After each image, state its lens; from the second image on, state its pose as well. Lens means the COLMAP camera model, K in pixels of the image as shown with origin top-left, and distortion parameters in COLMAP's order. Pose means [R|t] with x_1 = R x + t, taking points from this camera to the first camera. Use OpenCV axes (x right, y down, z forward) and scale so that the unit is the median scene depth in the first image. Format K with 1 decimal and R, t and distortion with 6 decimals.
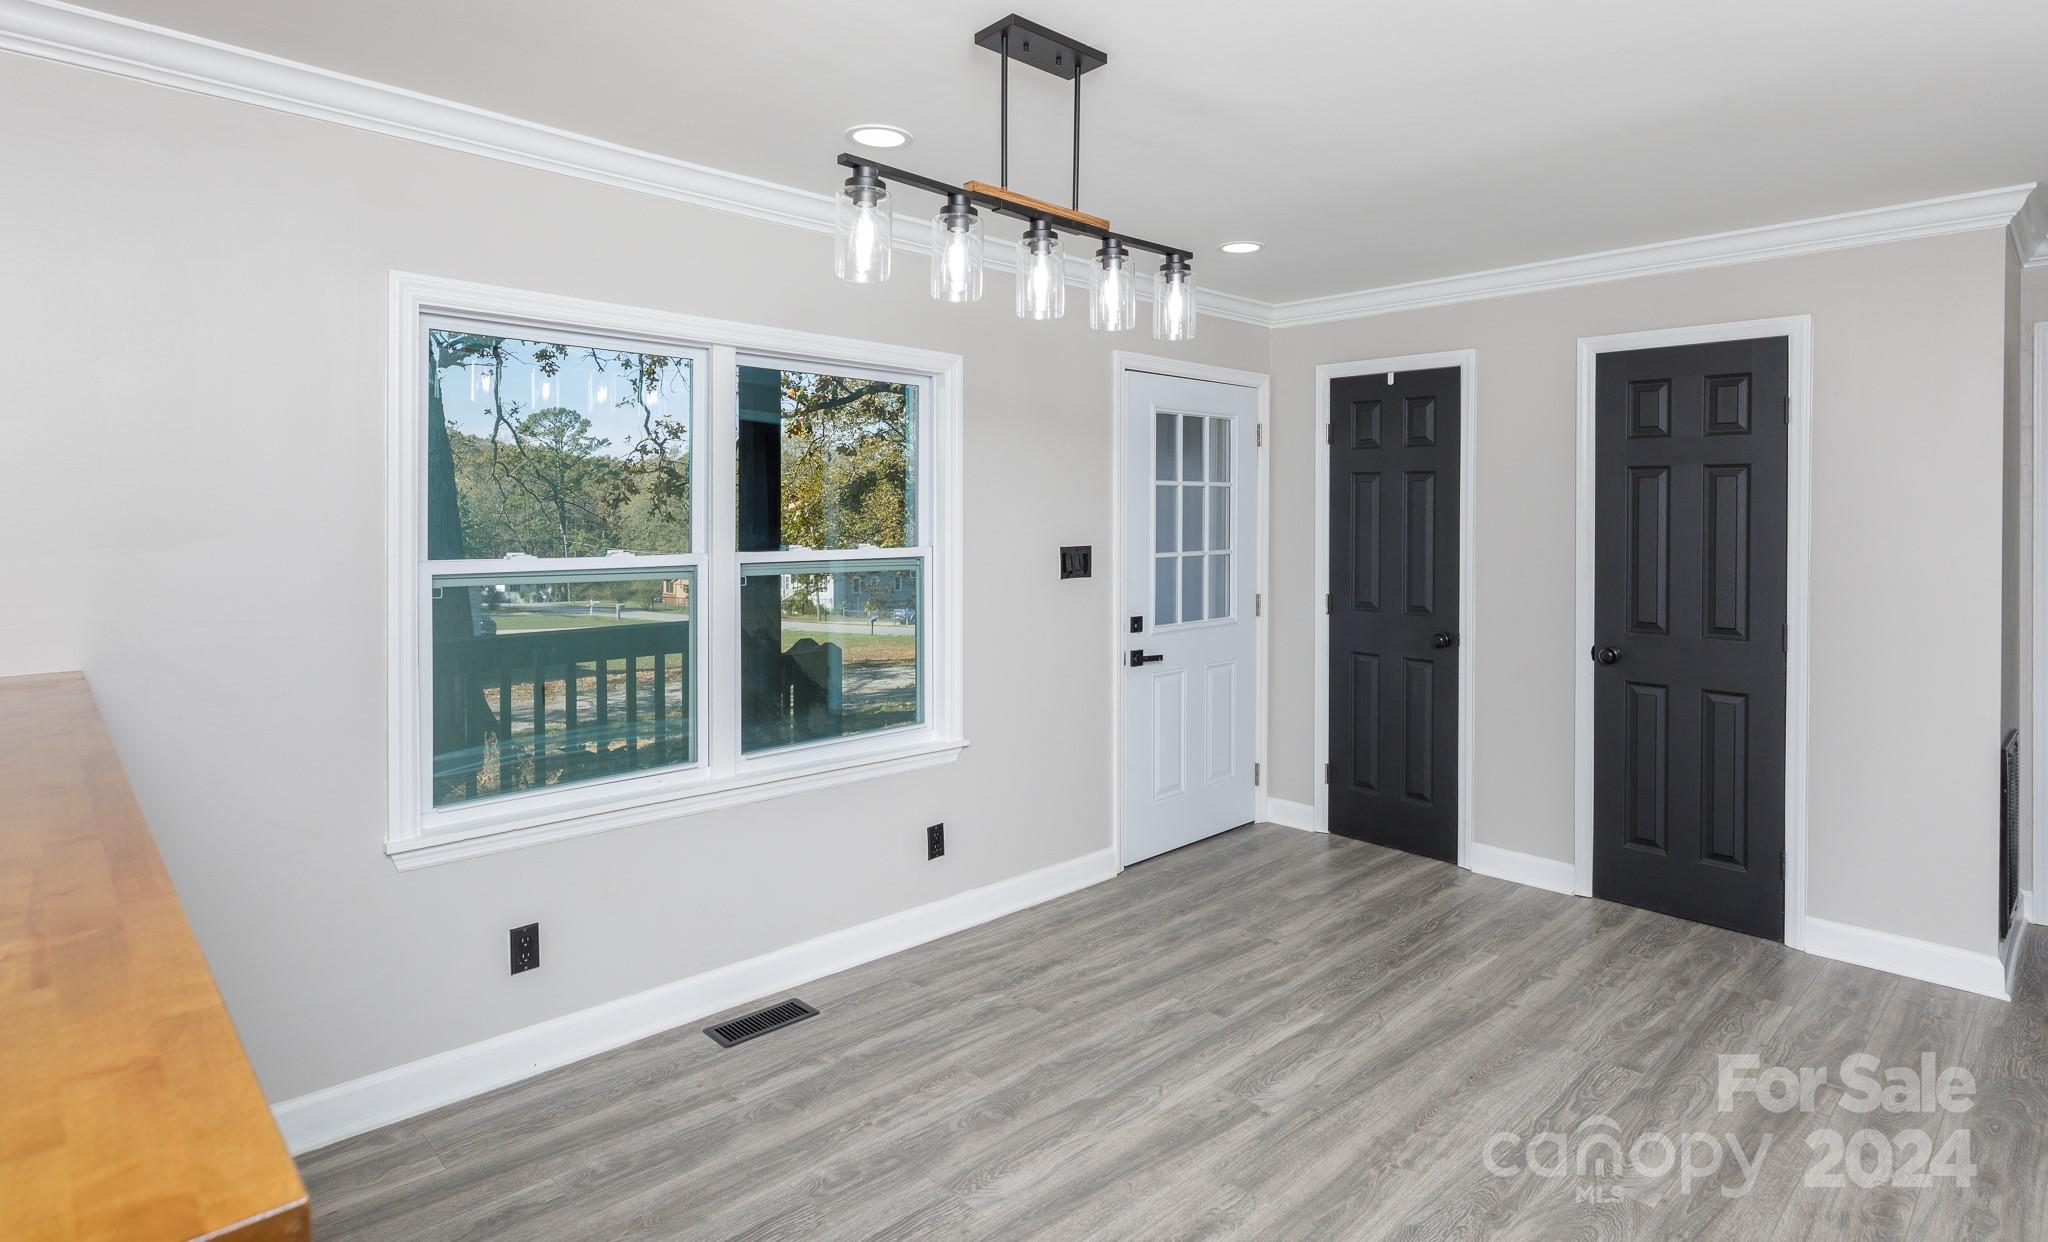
lens RADIAL K [[1074.3, 0, 1072.0], [0, 1074.3, 514.8], [0, 0, 1]] dist [0.001521, 0.000315]
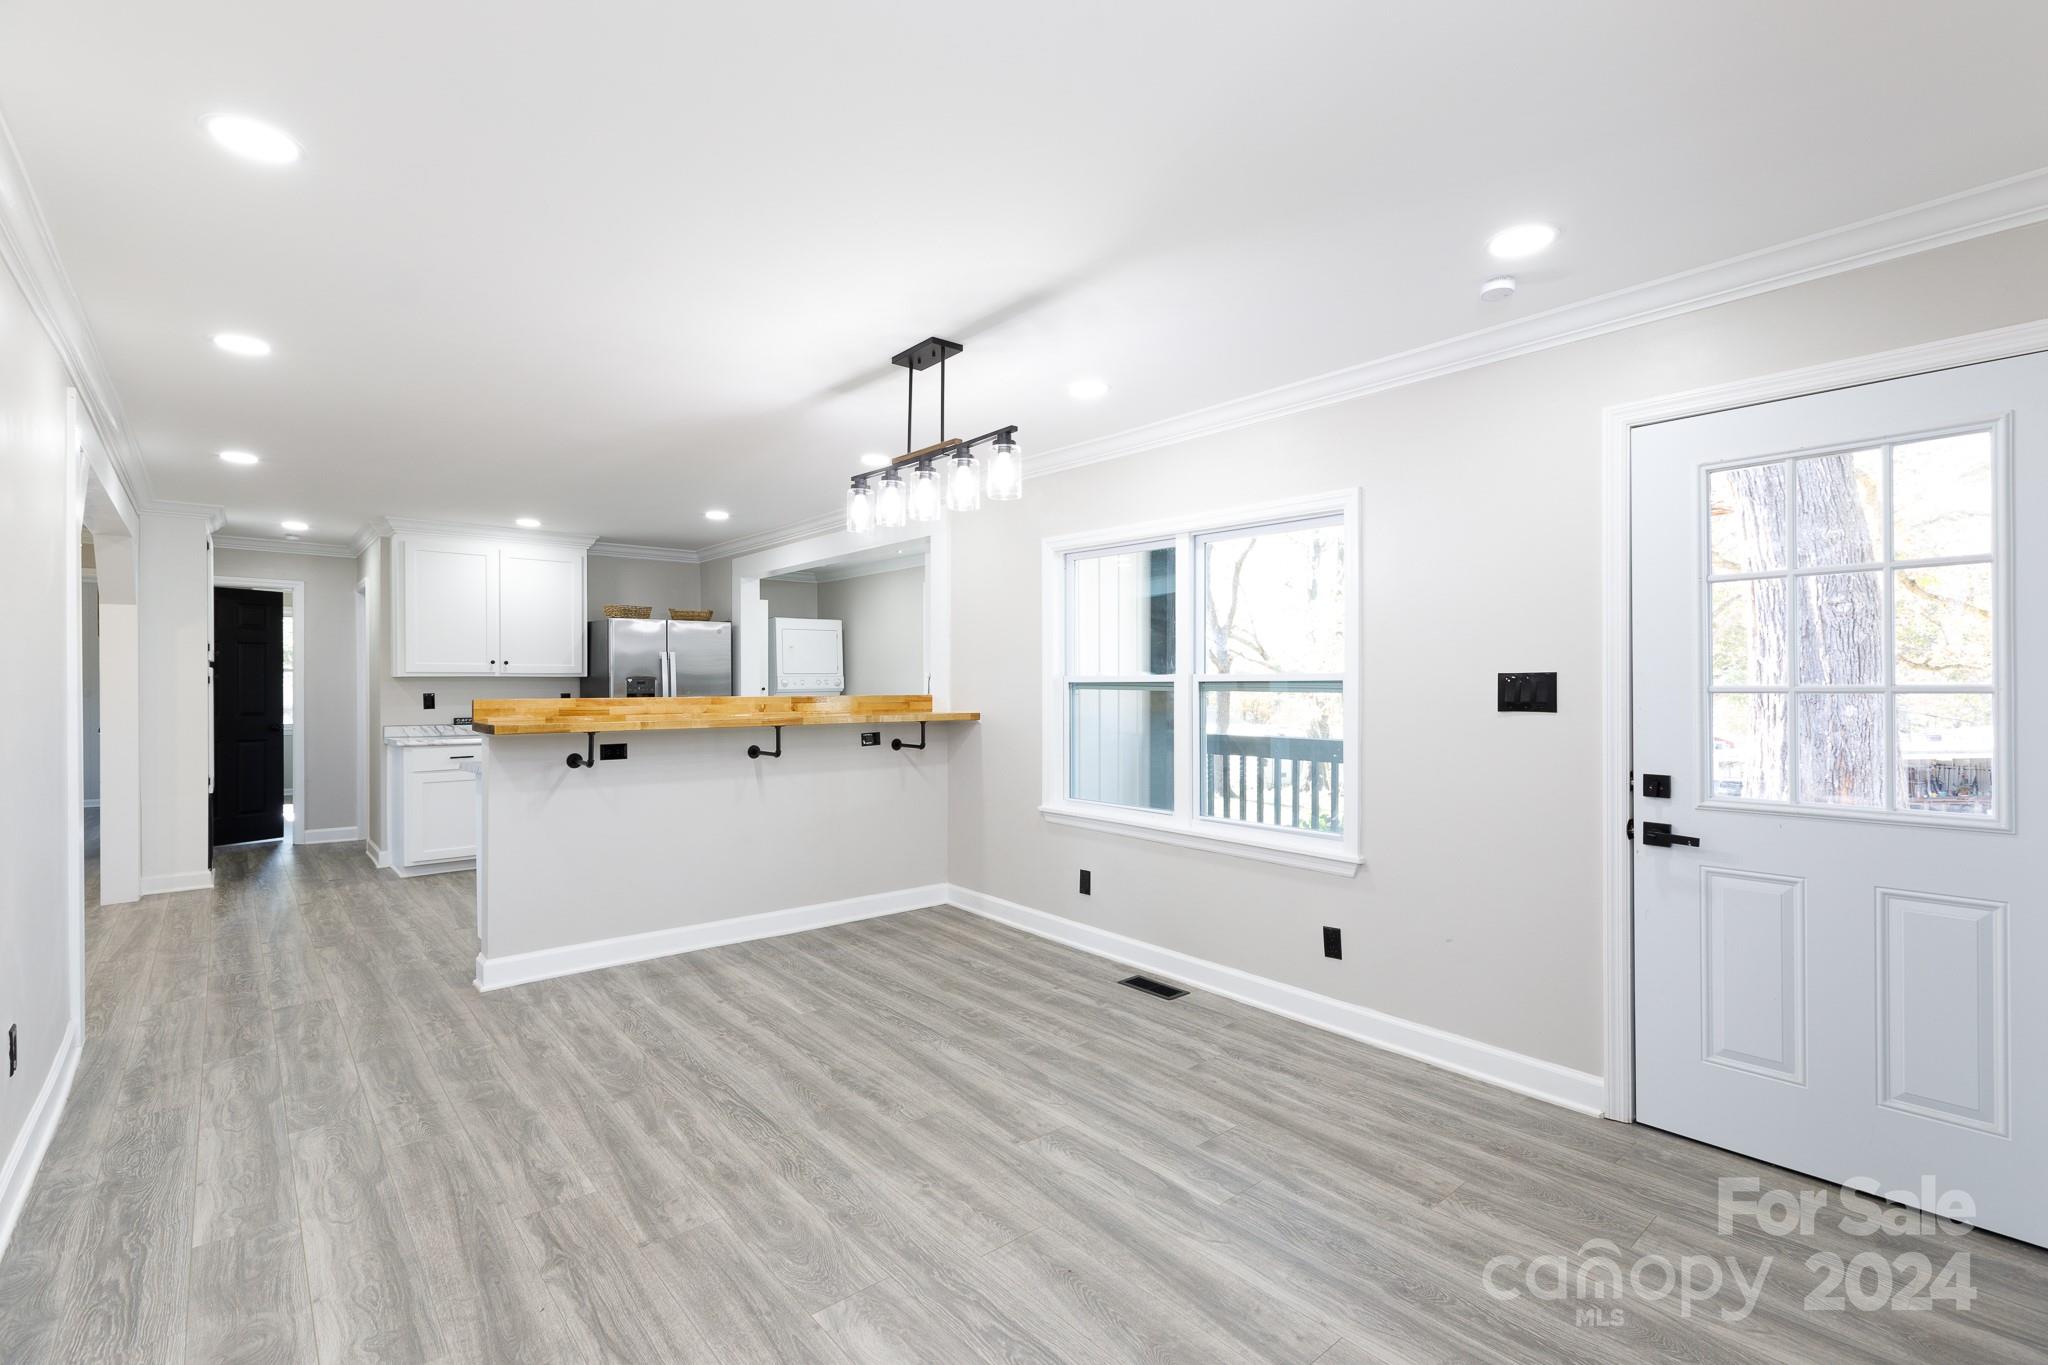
lens RADIAL K [[928.9, 0, 1029.4], [0, 928.9, 685.6], [0, 0, 1]] dist [0.003594, 0.000410]
pose [[-0.078443, 0.002056, -0.996916, 0.905830], [0.000459, 0.999998, 0.002026, 0.045878], [0.996918, -0.000298, -0.078444, 0.836445]]
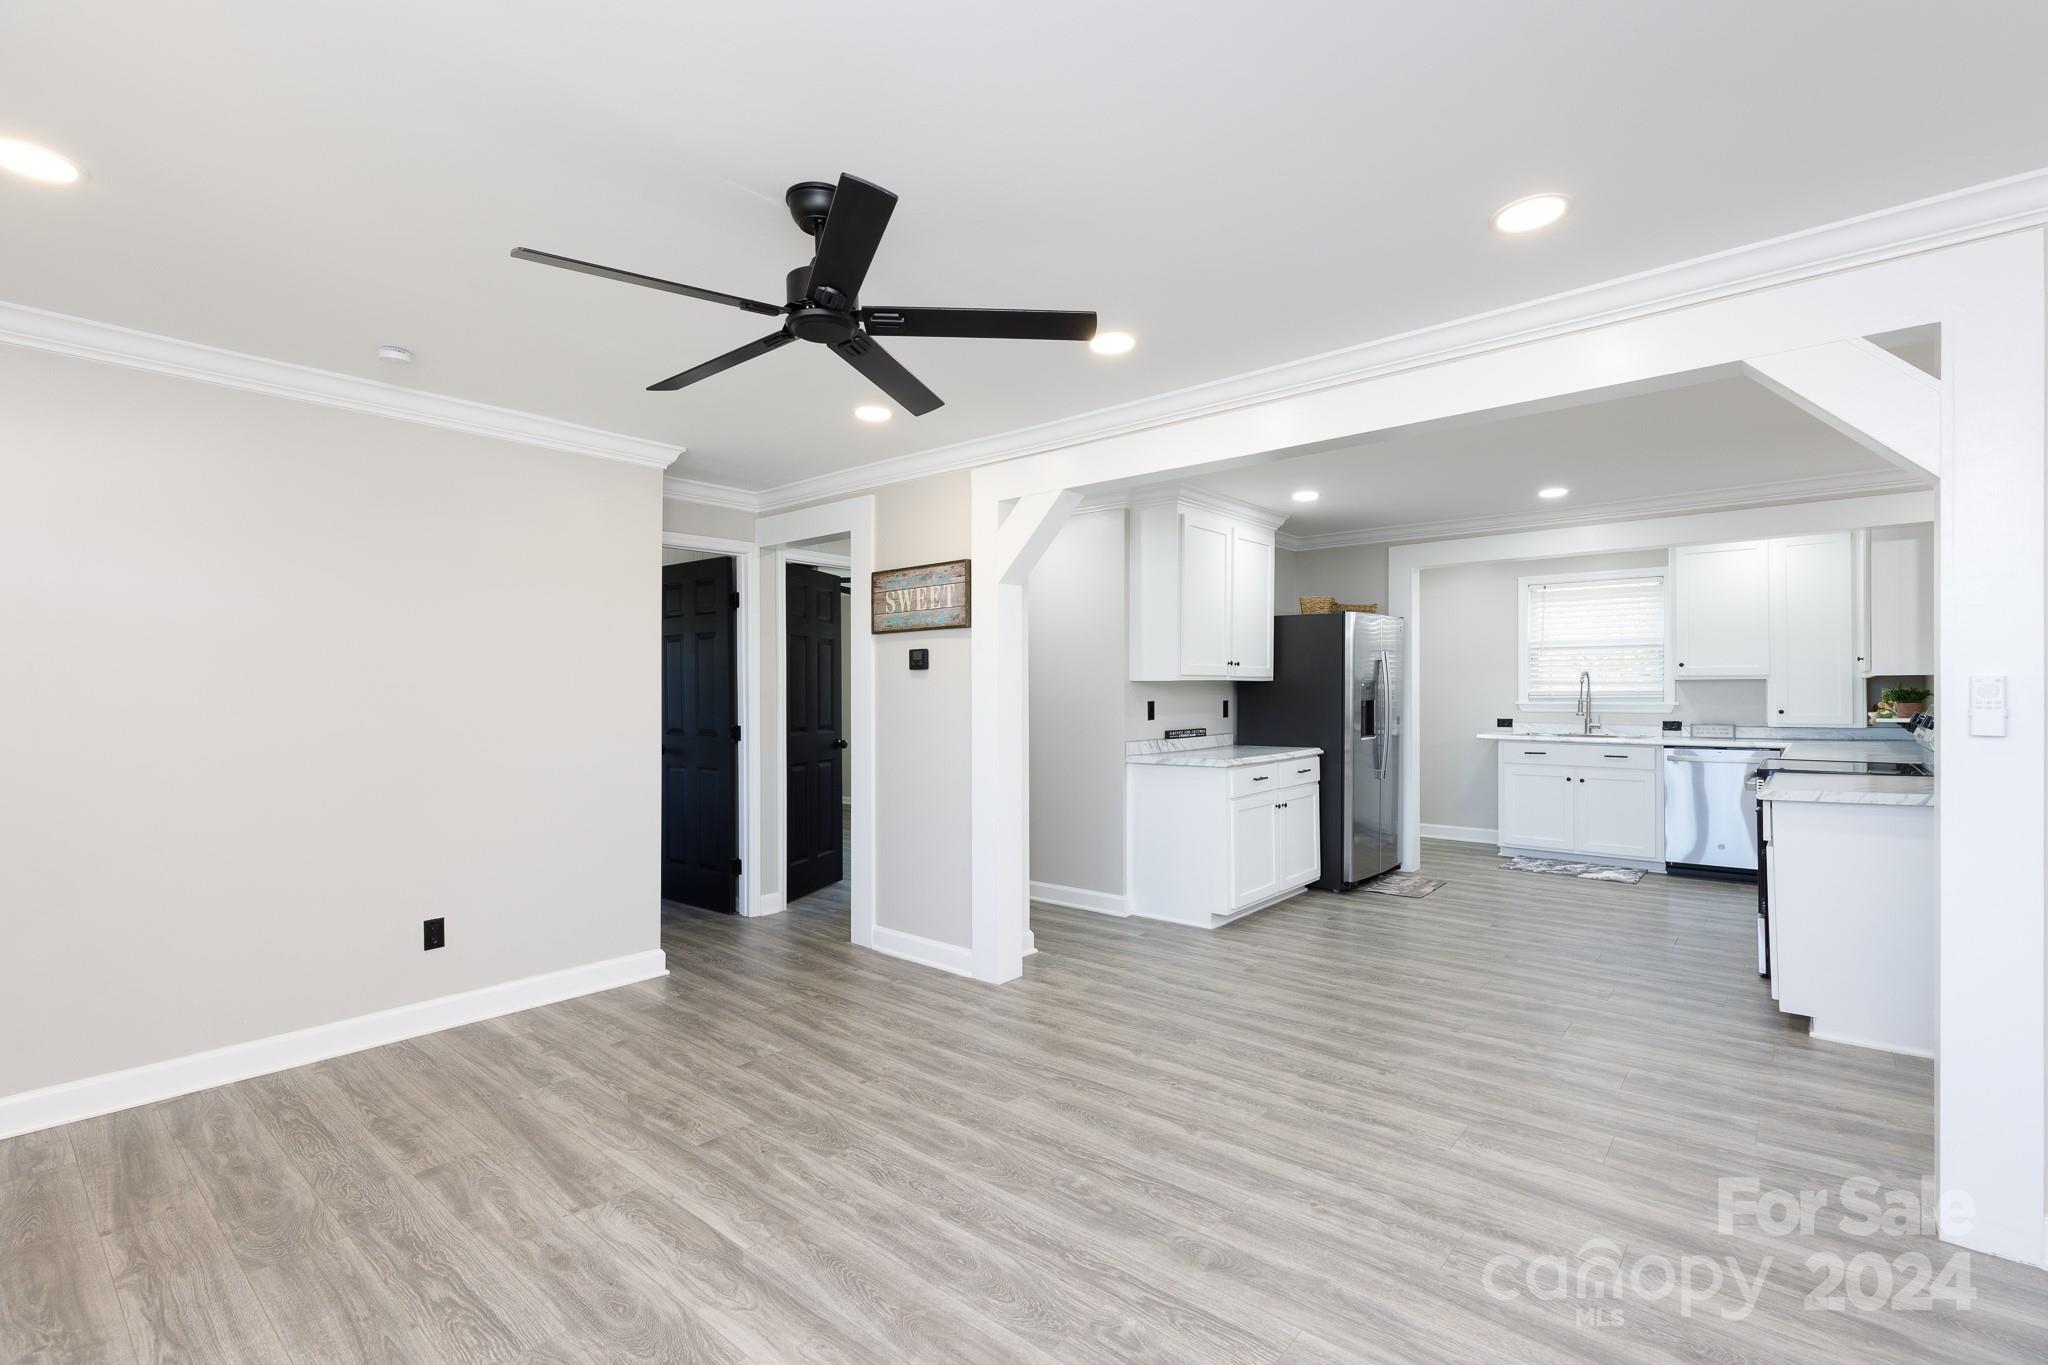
lens RADIAL K [[924.1, 0, 1021.7], [0, 924.1, 689.6], [0, 0, 1]] dist [0.004339, 0.000092]
pose [[0.070475, 0.001766, -0.997512, 0.624858], [0.001795, 0.999997, 0.001897, 0.042316], [0.997512, -0.001925, 0.070471, -0.949564]]
